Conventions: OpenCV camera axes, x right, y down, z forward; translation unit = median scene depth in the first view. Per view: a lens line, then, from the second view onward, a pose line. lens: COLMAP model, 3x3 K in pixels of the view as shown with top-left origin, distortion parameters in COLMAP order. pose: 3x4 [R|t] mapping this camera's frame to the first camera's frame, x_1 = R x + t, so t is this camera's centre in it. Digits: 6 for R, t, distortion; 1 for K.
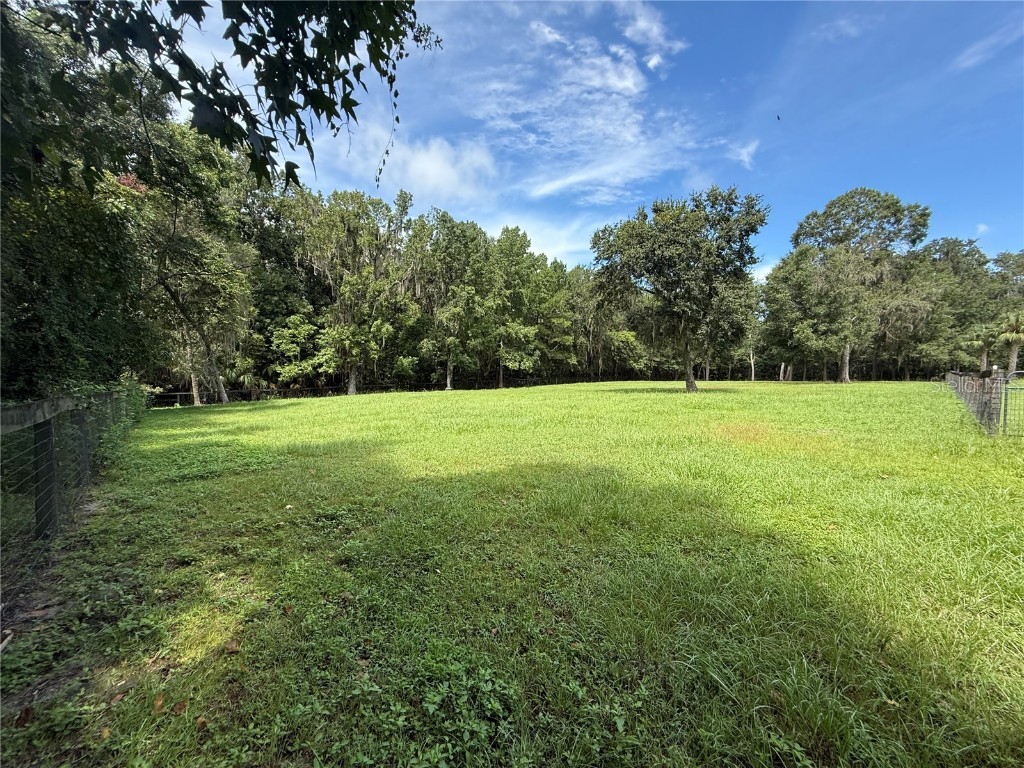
lens RADIAL K [[407.8, 0, 512.0], [0, 407.8, 384.0], [0, 0, 1]] dist [0.000119, -0.000111]
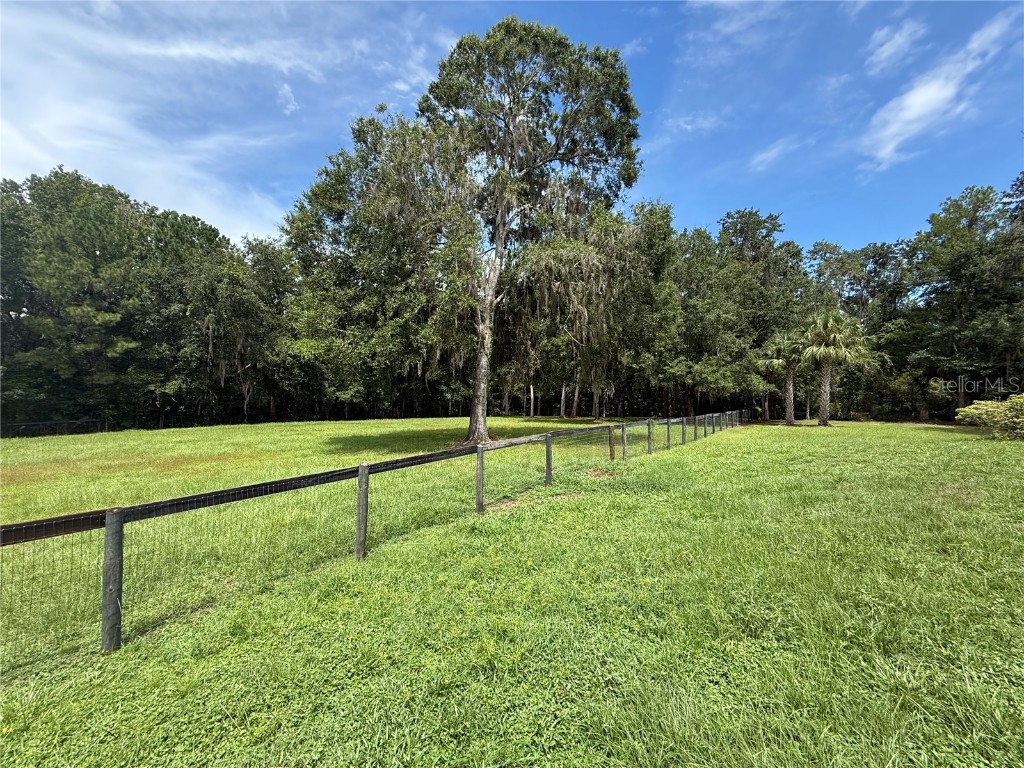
lens RADIAL K [[407.8, 0, 512.0], [0, 407.8, 384.0], [0, 0, 1]] dist [0.000119, -0.000111]
pose [[0.992280, 0.009178, 0.123680, 0.650885], [-0.000040, 0.997282, -0.073684, -0.020048], [-0.124020, 0.073111, 0.989583, 0.425198]]
